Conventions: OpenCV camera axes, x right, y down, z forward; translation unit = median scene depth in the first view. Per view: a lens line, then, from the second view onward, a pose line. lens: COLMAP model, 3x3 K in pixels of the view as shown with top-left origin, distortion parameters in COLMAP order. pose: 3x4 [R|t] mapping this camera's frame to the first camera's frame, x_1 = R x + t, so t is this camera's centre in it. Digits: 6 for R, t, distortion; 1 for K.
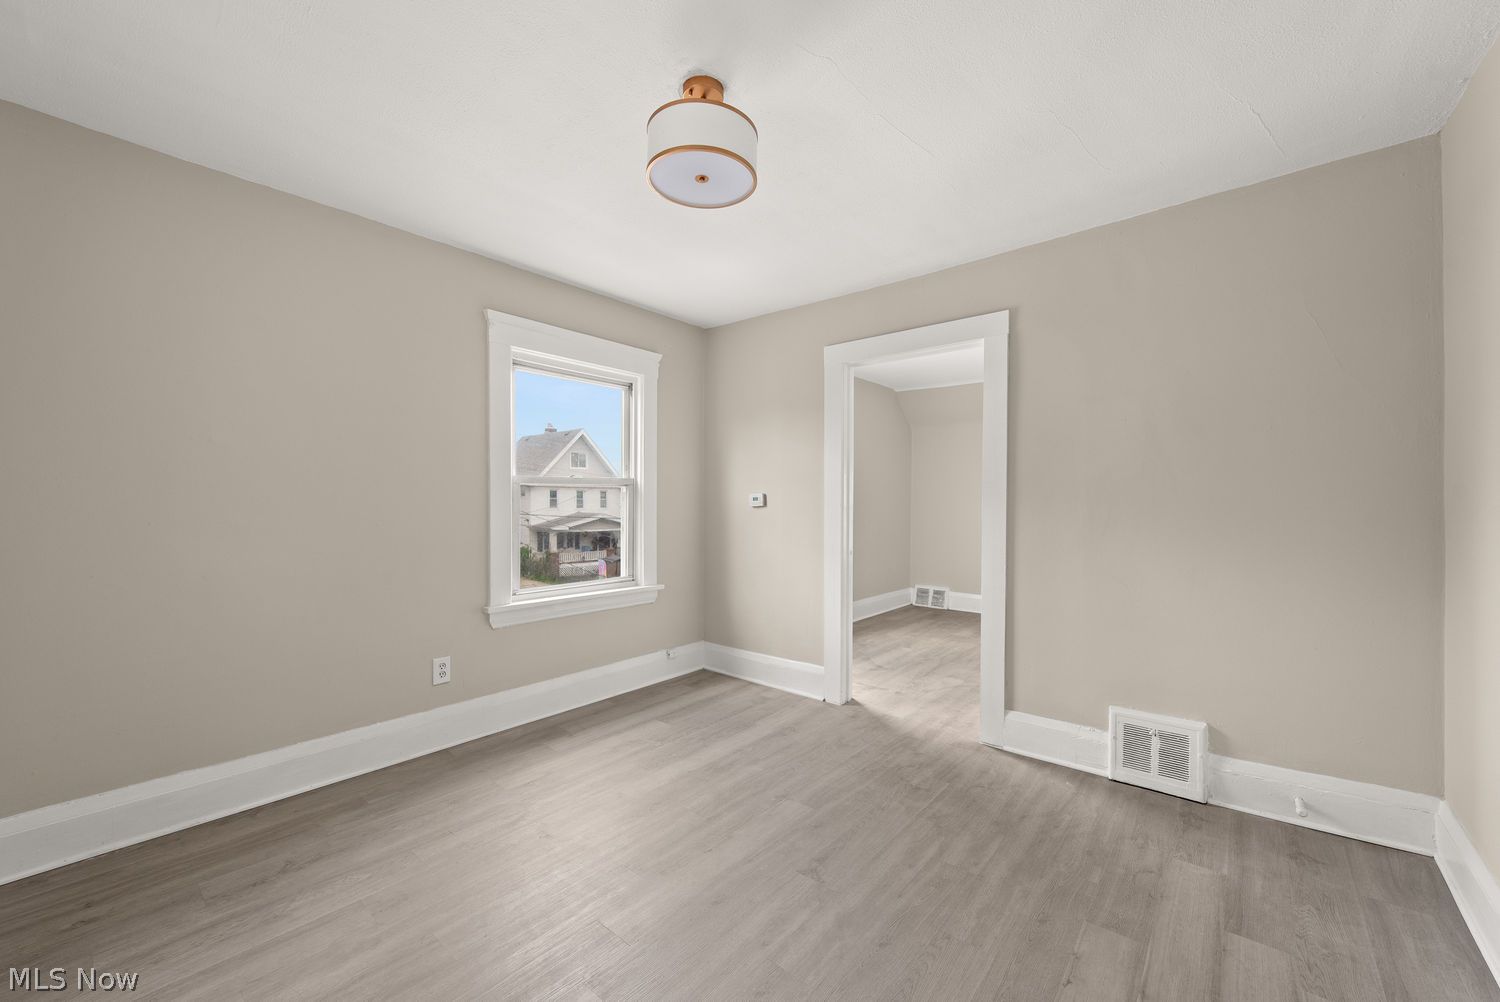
lens RADIAL K [[593.9, 0, 749.9], [0, 593.9, 506.6], [0, 0, 1]] dist [0.018068, -0.004619]
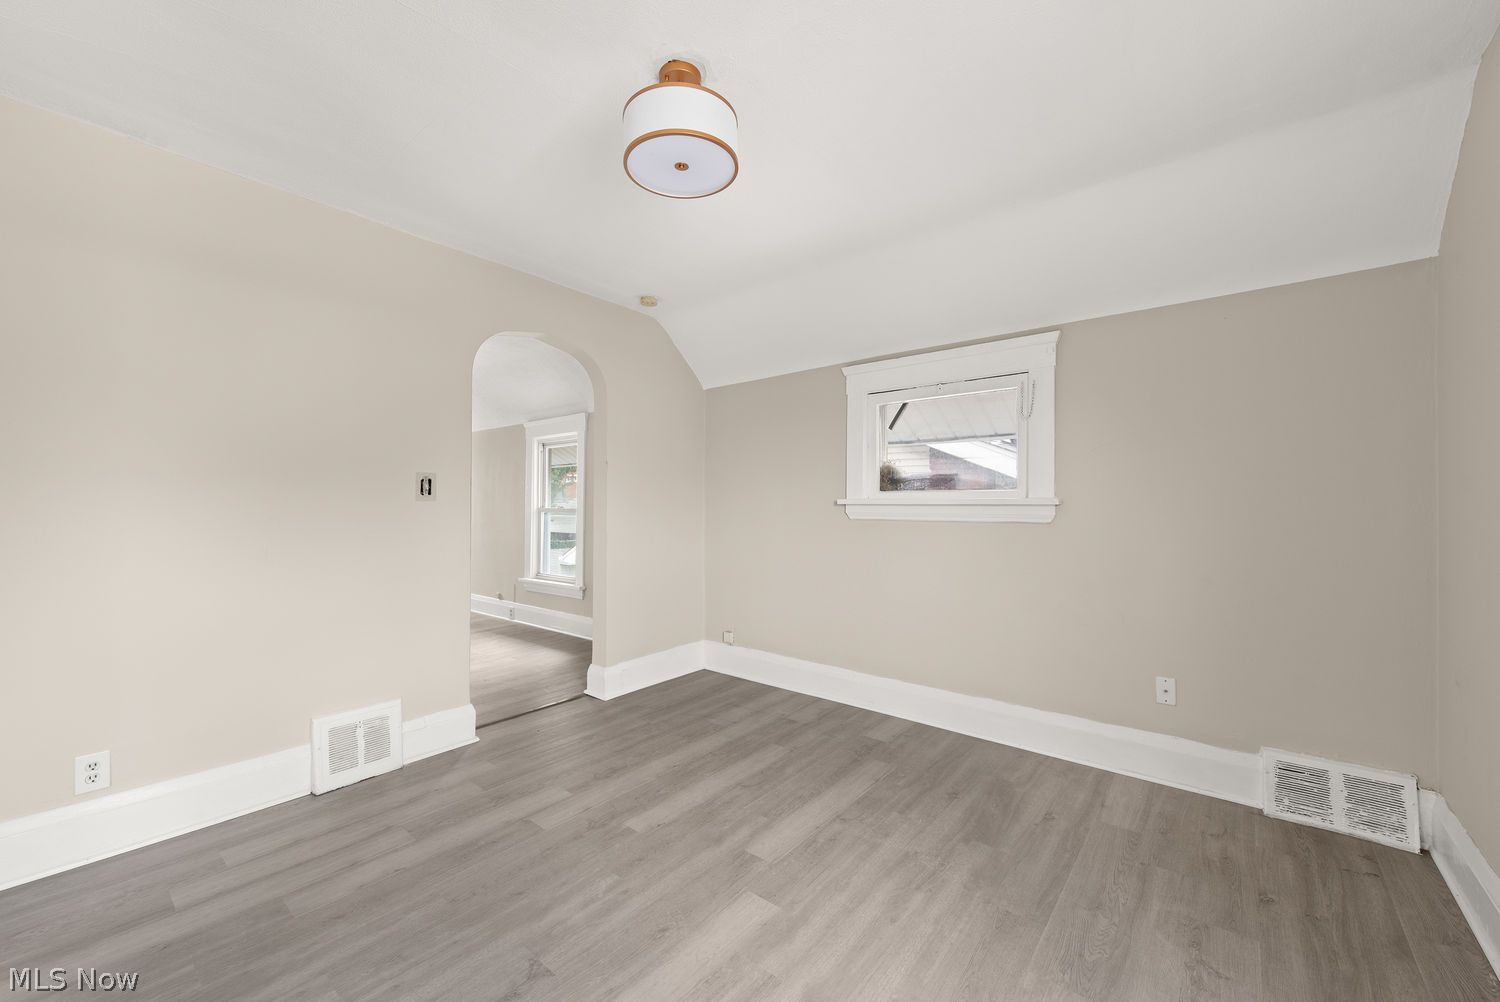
lens RADIAL K [[593.9, 0, 749.9], [0, 593.9, 506.6], [0, 0, 1]] dist [0.018068, -0.004619]
pose [[-0.999981, -0.002517, -0.005633, -0.186261], [-0.002581, 0.999933, 0.011319, -0.006577], [0.005604, 0.011333, -0.999920, 1.959691]]
